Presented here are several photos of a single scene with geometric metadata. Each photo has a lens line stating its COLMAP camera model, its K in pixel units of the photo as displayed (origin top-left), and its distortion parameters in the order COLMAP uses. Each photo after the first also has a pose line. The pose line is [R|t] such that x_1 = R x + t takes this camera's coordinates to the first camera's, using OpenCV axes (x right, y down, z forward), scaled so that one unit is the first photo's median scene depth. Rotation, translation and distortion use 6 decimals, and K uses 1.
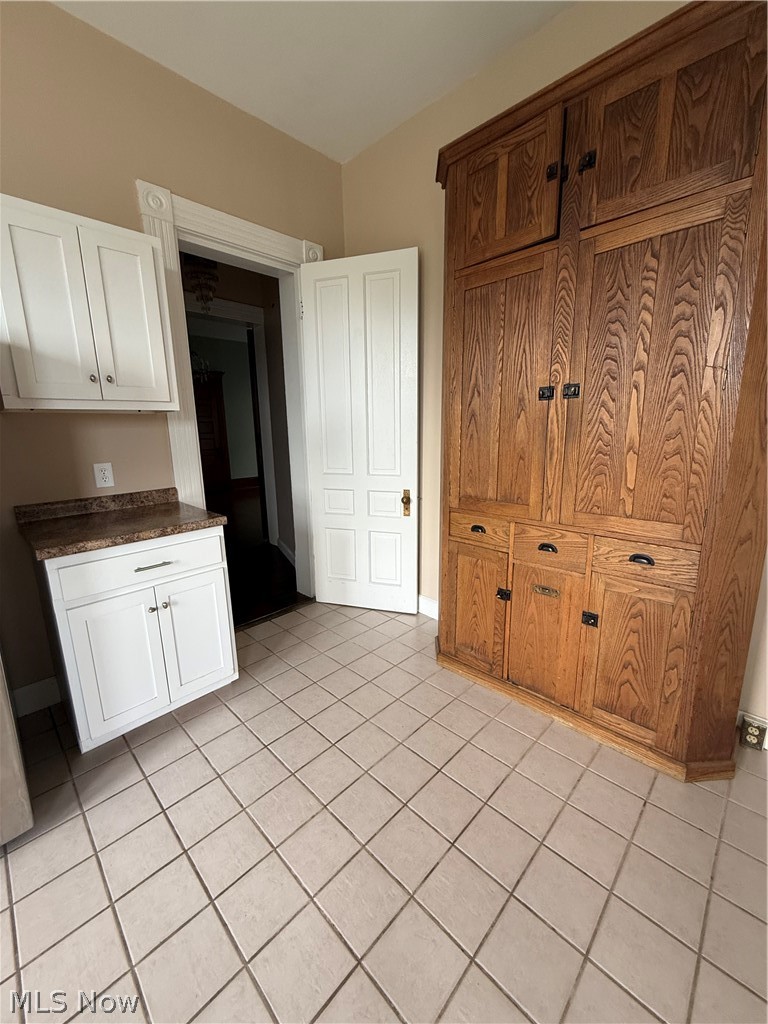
lens RADIAL K [[408.7, 0, 383.1], [0, 408.7, 507.0], [0, 0, 1]] dist [-0.000679, 0.000423]
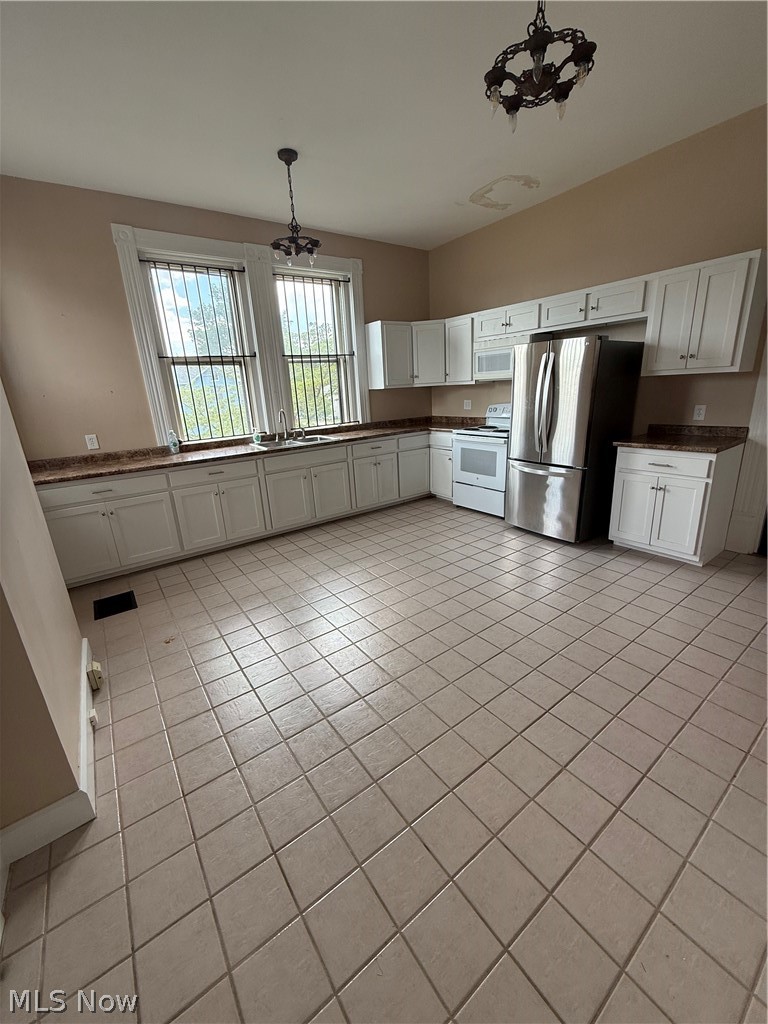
lens RADIAL K [[408.7, 0, 384.9], [0, 408.7, 508.1], [0, 0, 1]] dist [-0.000679, 0.000423]
pose [[-0.169133, 0.310385, -0.935444, 1.348073], [-0.137310, 0.932441, 0.334215, -0.110683], [0.975982, 0.184973, -0.115088, 0.048464]]
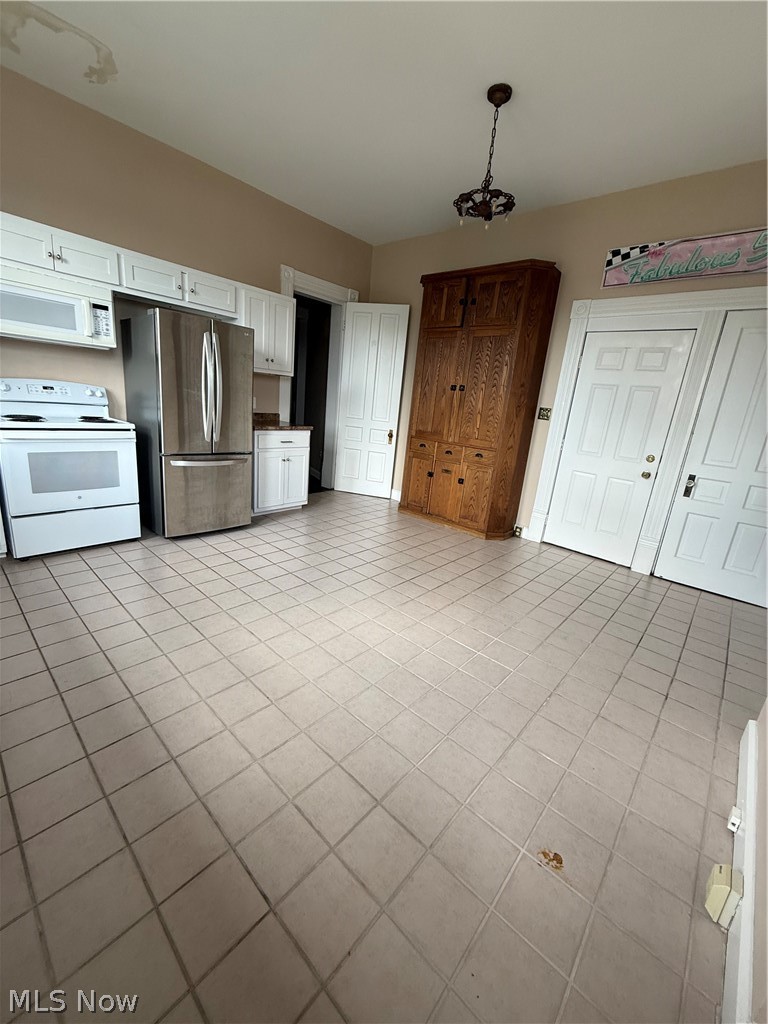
lens RADIAL K [[408.7, 0, 383.1], [0, 408.7, 509.3], [0, 0, 1]] dist [-0.000679, 0.000423]
pose [[0.993335, 0.093161, 0.067864, -0.115611], [-0.097515, 0.993178, 0.063942, 0.318011], [-0.061445, -0.070134, 0.995643, -1.414066]]
